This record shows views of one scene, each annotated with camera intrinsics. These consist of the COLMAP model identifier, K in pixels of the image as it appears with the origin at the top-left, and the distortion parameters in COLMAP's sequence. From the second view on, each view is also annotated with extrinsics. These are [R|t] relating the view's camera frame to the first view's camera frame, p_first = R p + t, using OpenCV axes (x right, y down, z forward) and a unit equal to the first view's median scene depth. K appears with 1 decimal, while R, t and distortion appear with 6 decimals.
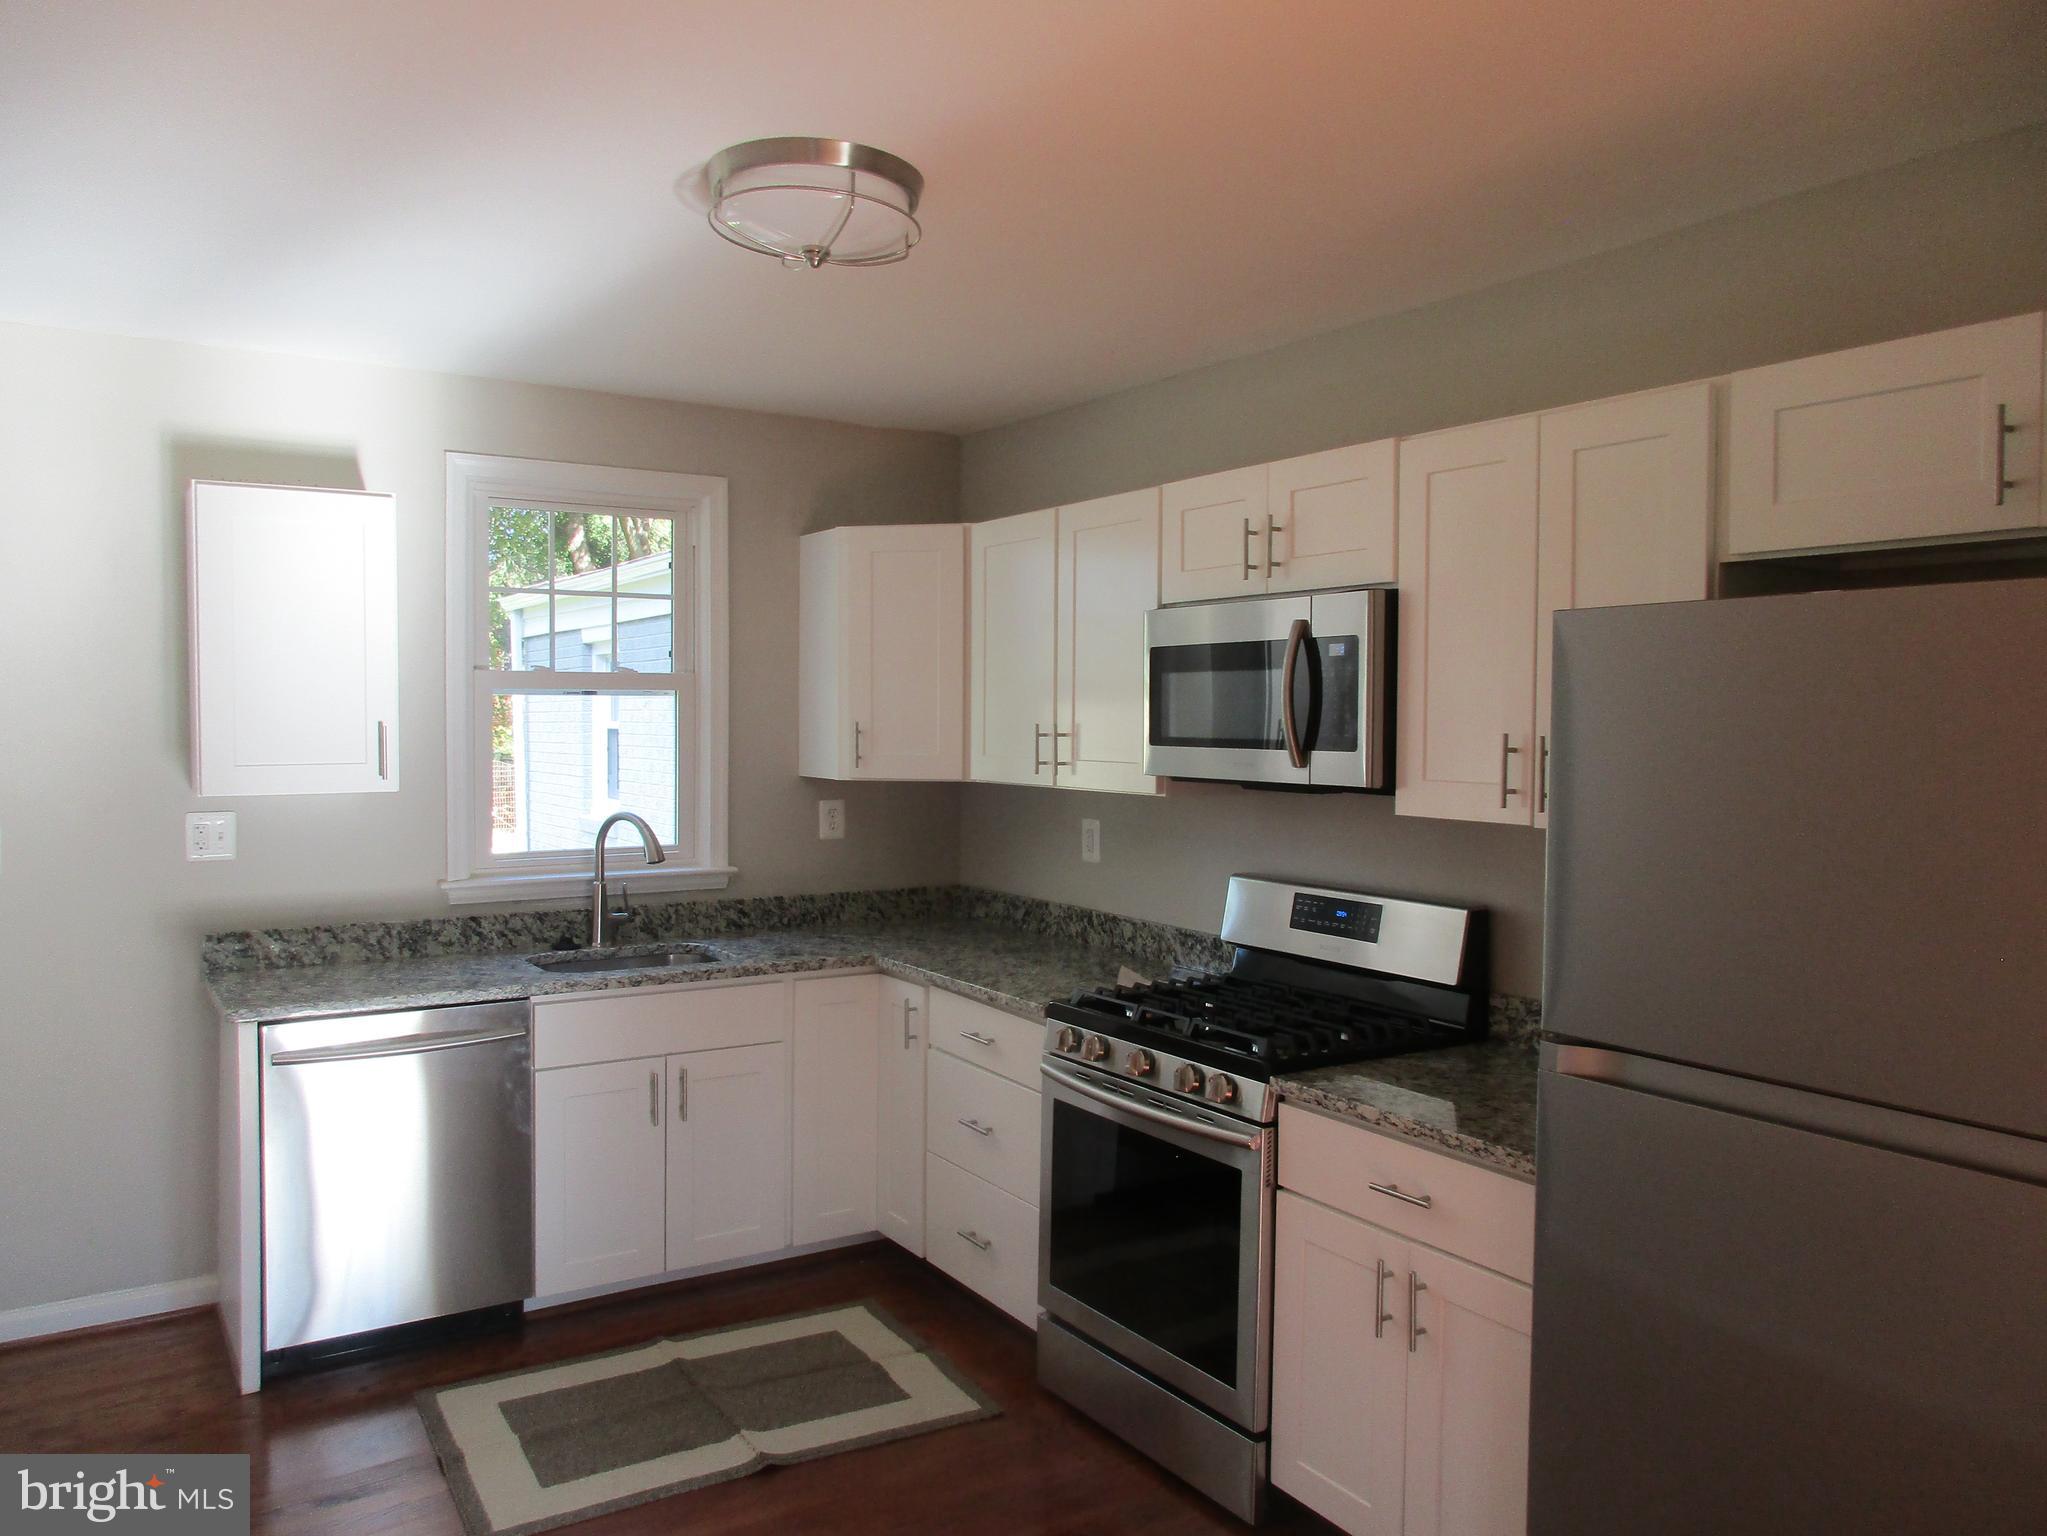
lens RADIAL K [[1492.9, 0, 1032.8], [0, 1492.9, 748.2], [0, 0, 1]] dist [-0.003167, 0.005522]
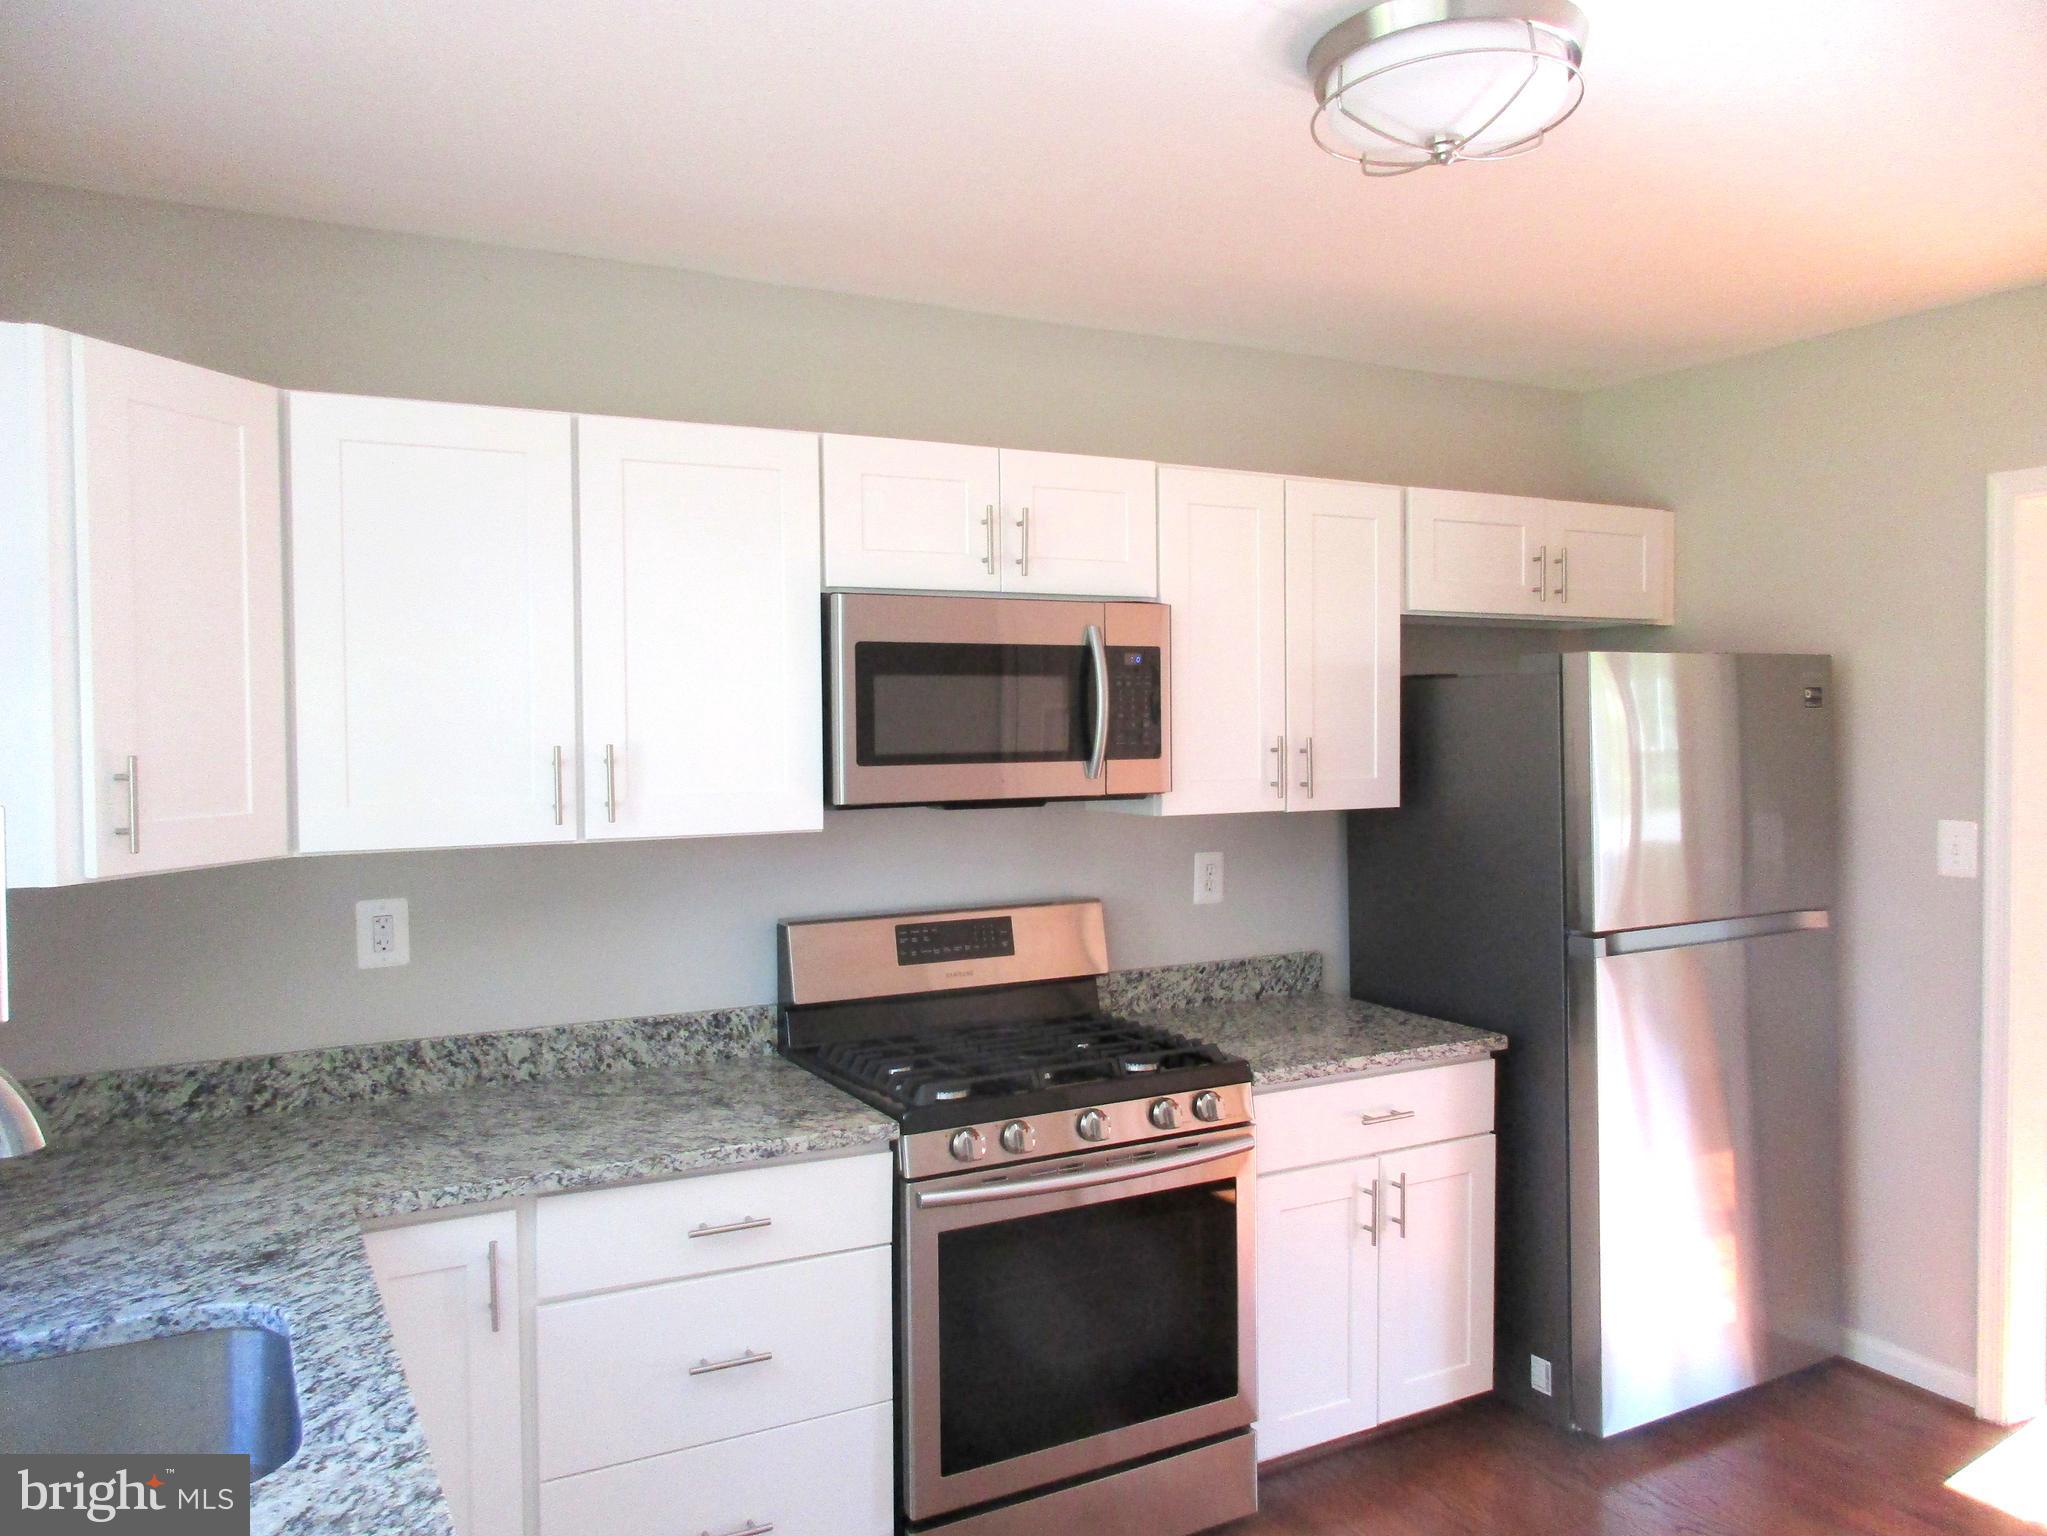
lens RADIAL K [[1492.9, 0, 1001.9], [0, 1492.9, 760.8], [0, 0, 1]] dist [-0.003167, 0.005522]
pose [[0.093371, -0.036476, 0.994963, -0.689254], [0.032556, 0.998906, 0.033565, -0.028651], [-0.995099, 0.029258, 0.094456, 0.839188]]
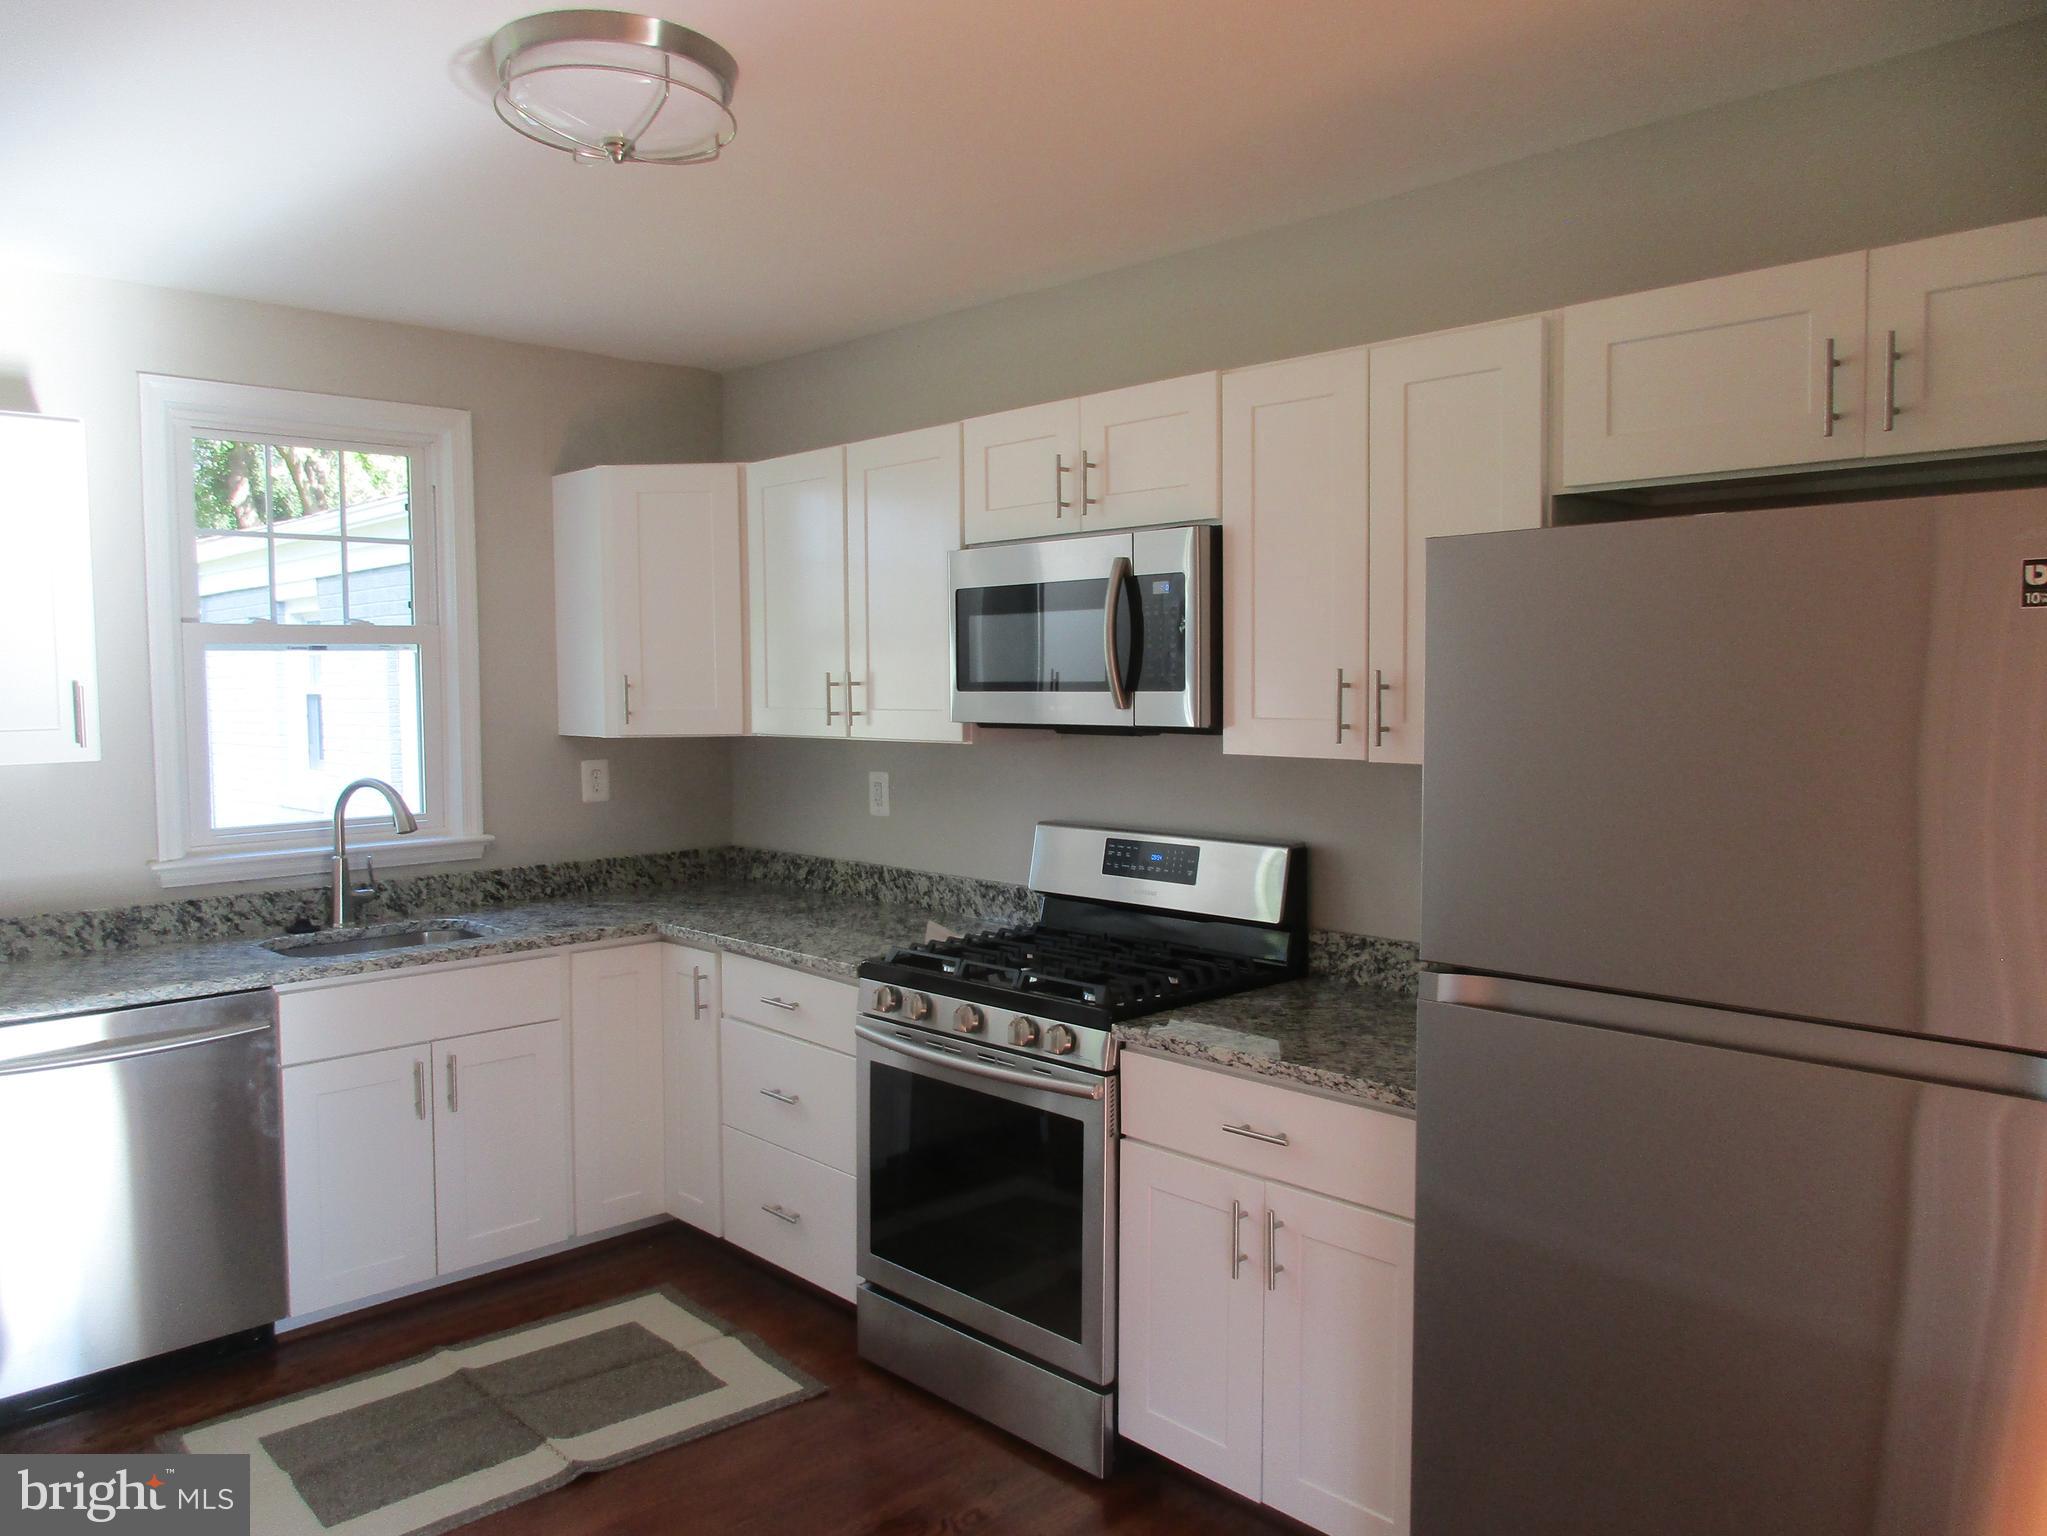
lens RADIAL K [[1492.9, 0, 1023.9], [0, 1492.9, 747.7], [0, 0, 1]] dist [-0.003167, 0.005522]
pose [[0.982357, -0.024813, 0.185363, -0.058449], [0.019928, 0.999404, 0.028173, 0.008051], [-0.185952, -0.023982, 0.982266, 0.042707]]
